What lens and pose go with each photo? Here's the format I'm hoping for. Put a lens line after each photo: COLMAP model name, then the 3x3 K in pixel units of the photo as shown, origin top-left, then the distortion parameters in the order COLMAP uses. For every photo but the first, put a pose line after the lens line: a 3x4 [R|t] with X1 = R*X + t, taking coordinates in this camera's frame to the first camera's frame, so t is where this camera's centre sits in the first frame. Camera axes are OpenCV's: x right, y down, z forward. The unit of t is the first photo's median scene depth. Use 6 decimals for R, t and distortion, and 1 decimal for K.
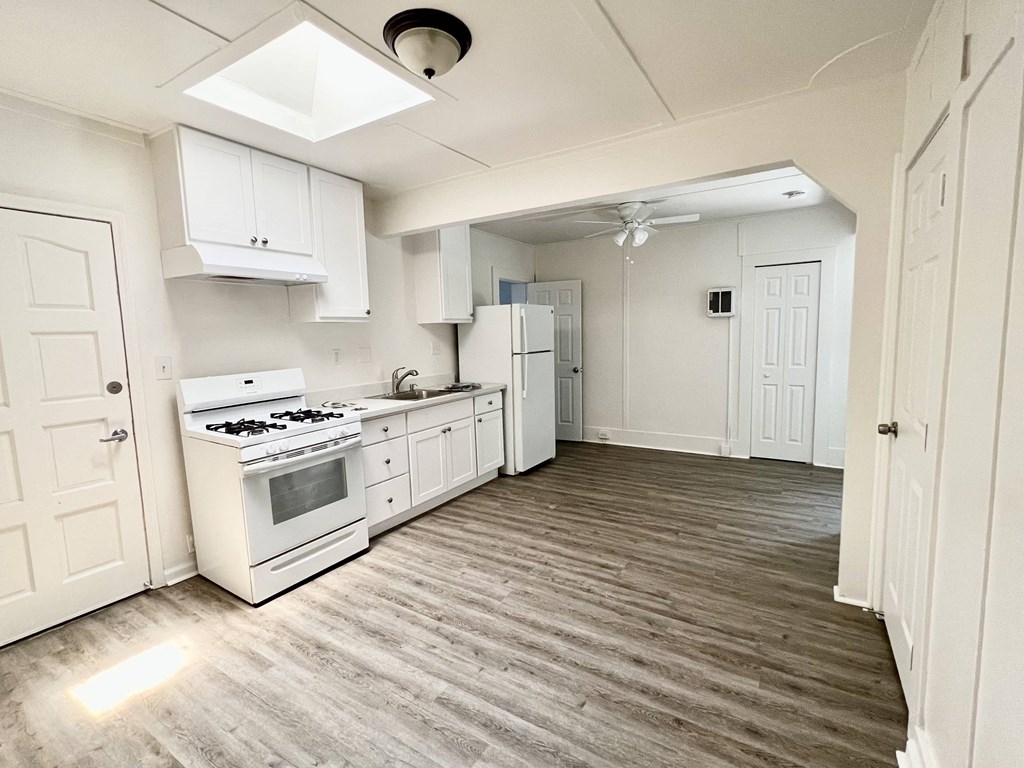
lens RADIAL K [[472.6, 0, 510.0], [0, 472.6, 381.9], [0, 0, 1]] dist [0.008078, 0.000489]
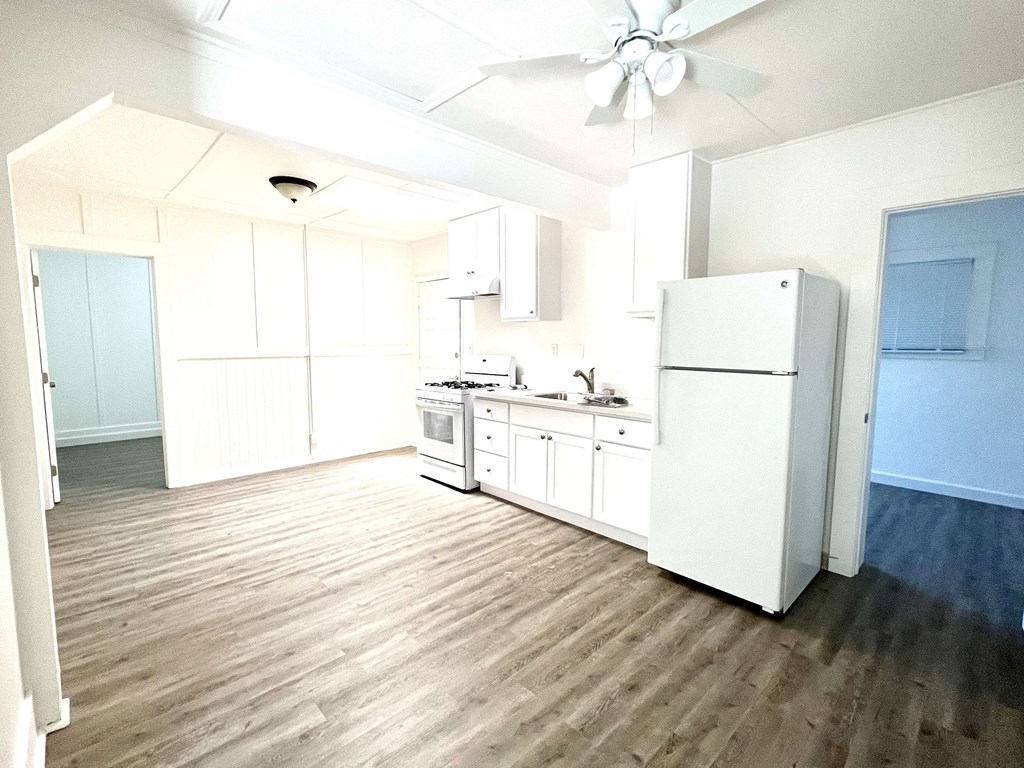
lens RADIAL K [[472.6, 0, 506.5], [0, 472.6, 386.4], [0, 0, 1]] dist [0.008078, 0.000489]
pose [[-0.247448, 0.123160, -0.961042, 0.902547], [-0.093910, 0.984170, 0.150304, -0.148890], [0.964339, 0.127444, -0.231965, 1.364301]]
